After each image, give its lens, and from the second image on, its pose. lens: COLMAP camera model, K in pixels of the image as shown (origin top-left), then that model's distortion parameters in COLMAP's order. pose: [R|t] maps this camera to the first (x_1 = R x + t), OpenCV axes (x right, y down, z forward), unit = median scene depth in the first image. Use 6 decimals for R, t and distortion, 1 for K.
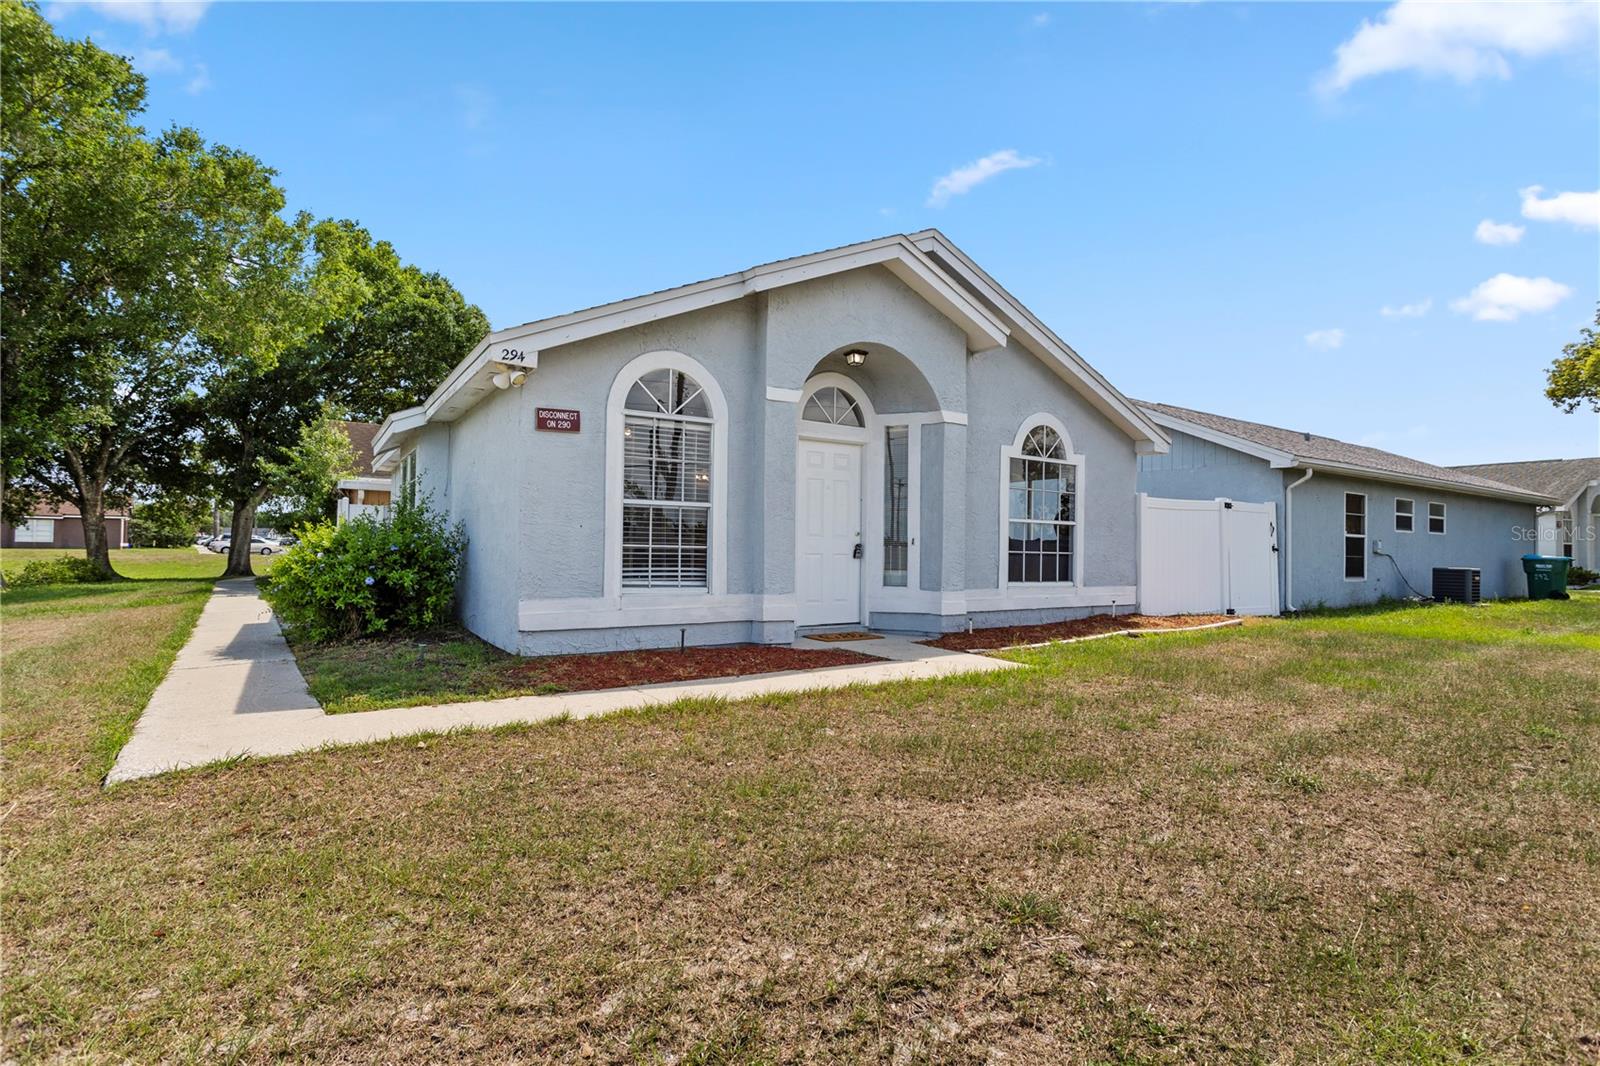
lens RADIAL K [[780.1, 0, 798.9], [0, 780.1, 539.3], [0, 0, 1]] dist [-0.036330, 0.020818]
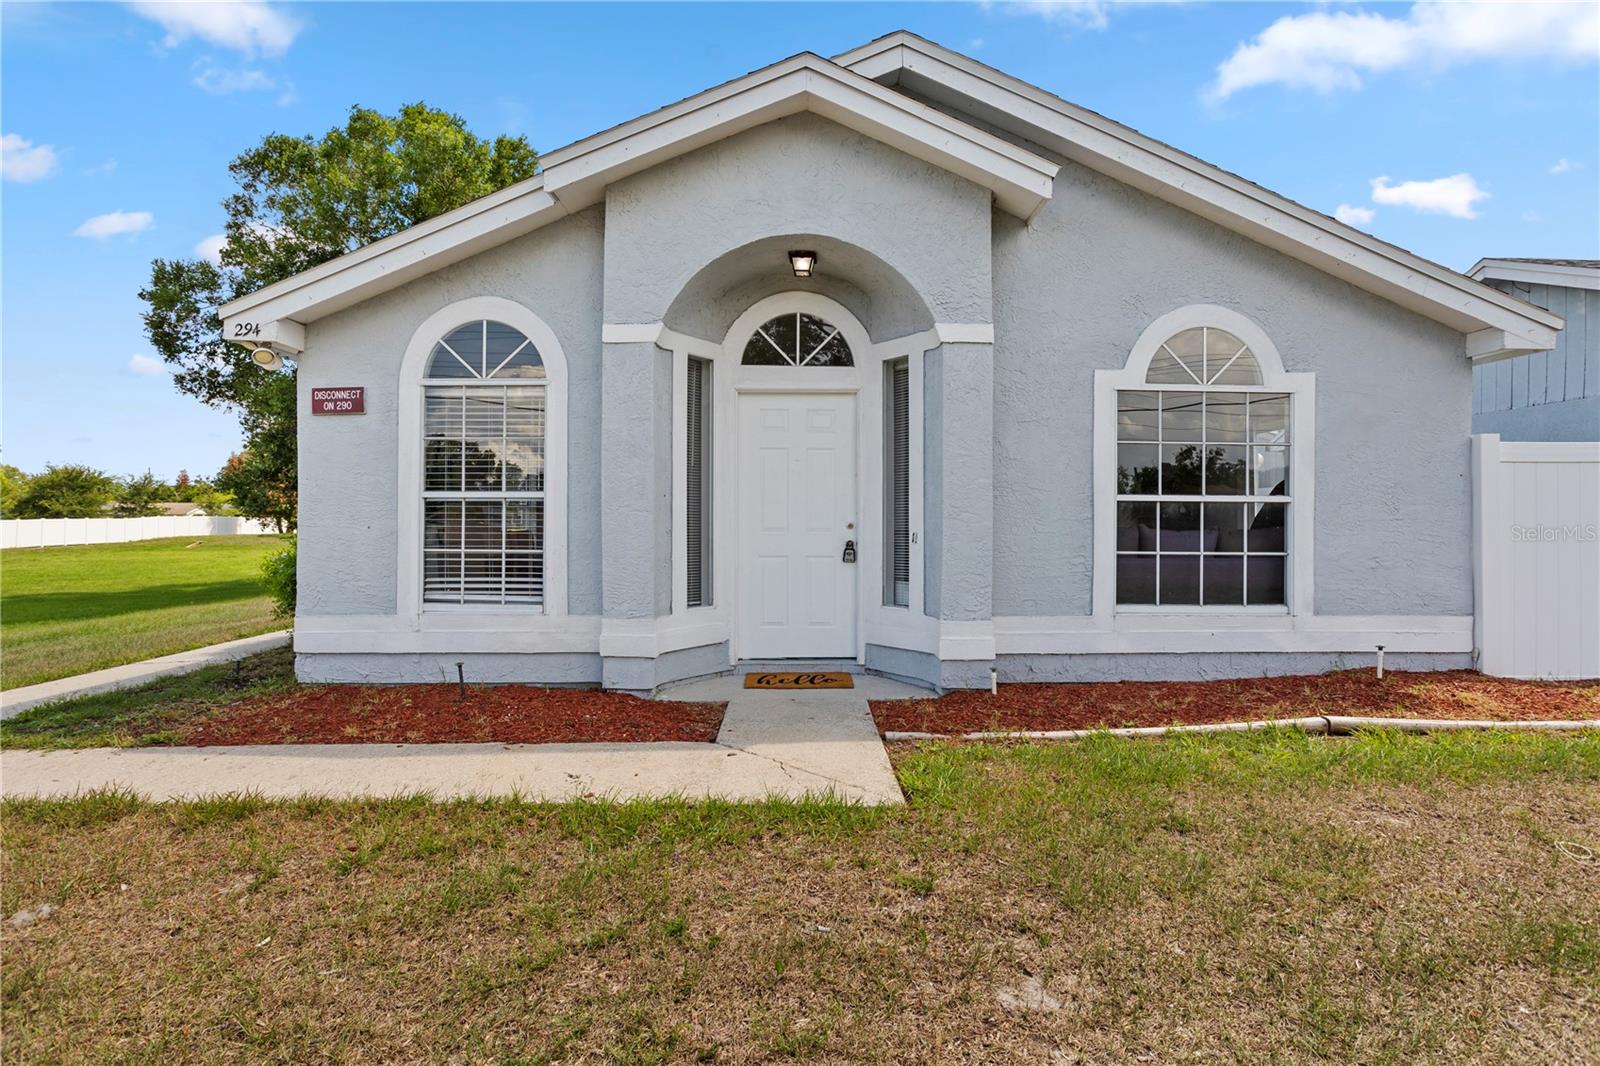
lens RADIAL K [[780.1, 0, 798.2], [0, 780.1, 514.7], [0, 0, 1]] dist [-0.036330, 0.020818]
pose [[0.848100, -0.015504, -0.529610, 0.421552], [0.016681, 0.999858, -0.002558, -0.016455], [0.529574, -0.006665, 0.848238, 0.434225]]
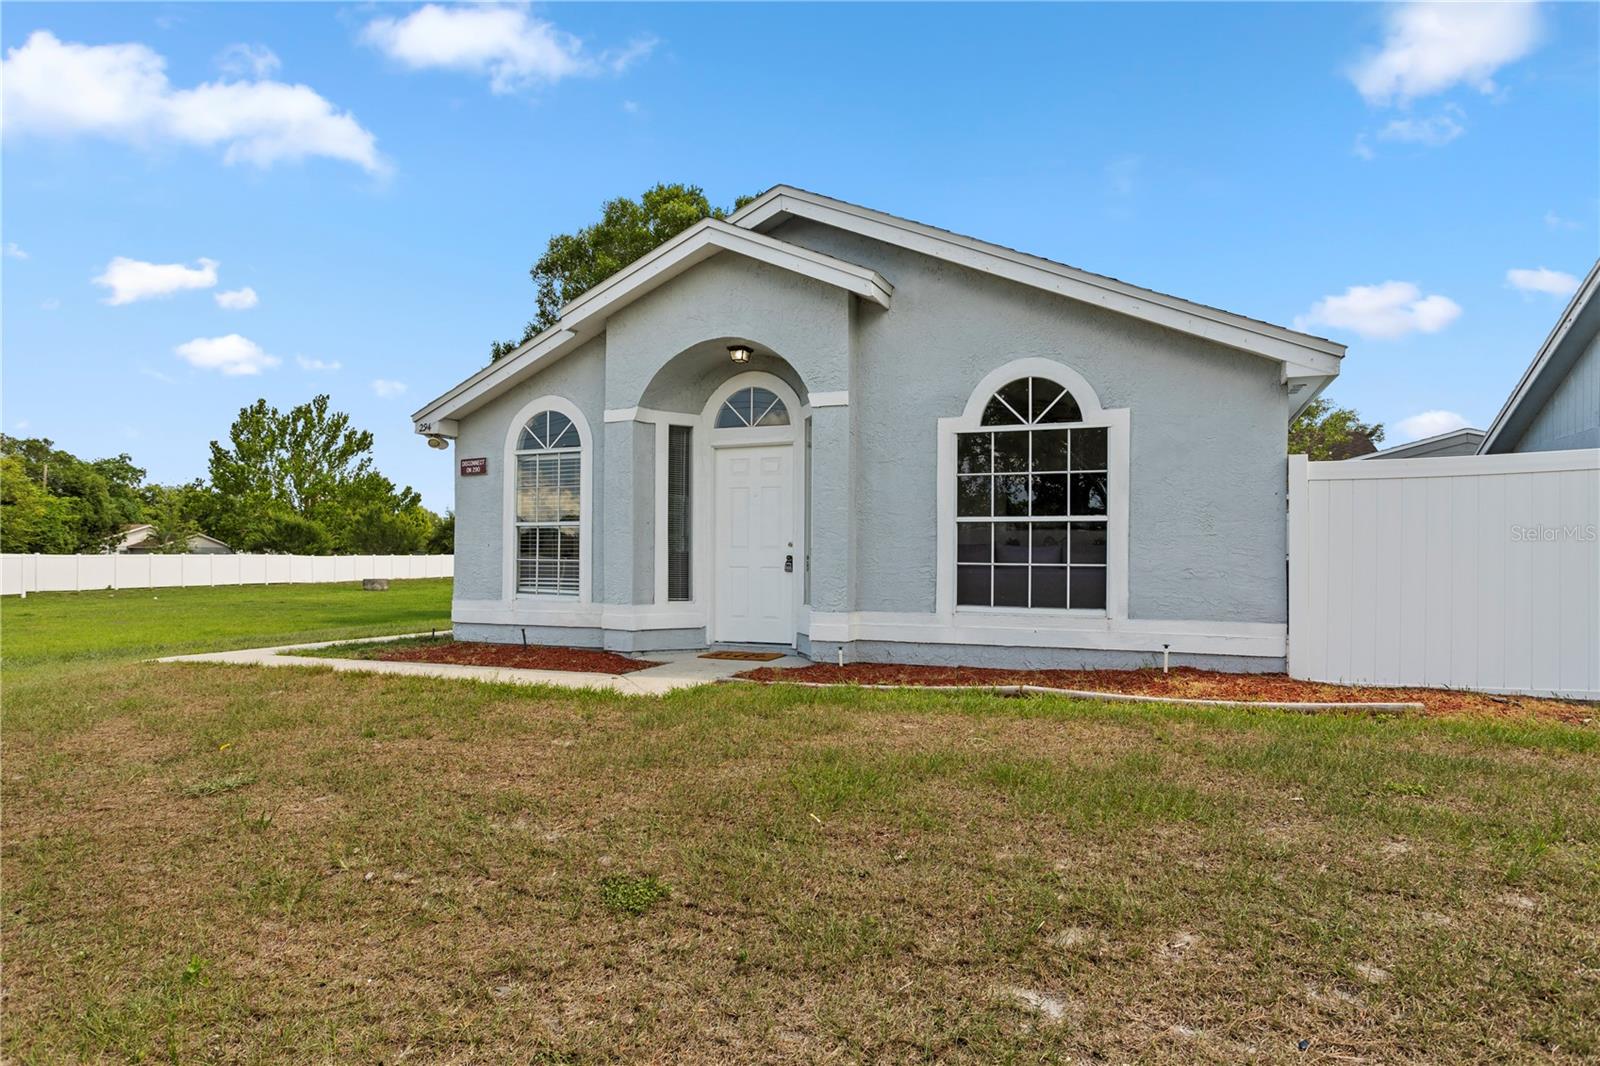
lens RADIAL K [[858.1, 0, 795.4], [0, 858.1, 544.6], [0, 0, 1]] dist [-0.019982, 0.005226]
pose [[0.570494, -0.024222, -0.820945, 0.944809], [0.014433, 0.999706, -0.019466, 0.013637], [0.821175, -0.000744, 0.570676, 0.475520]]
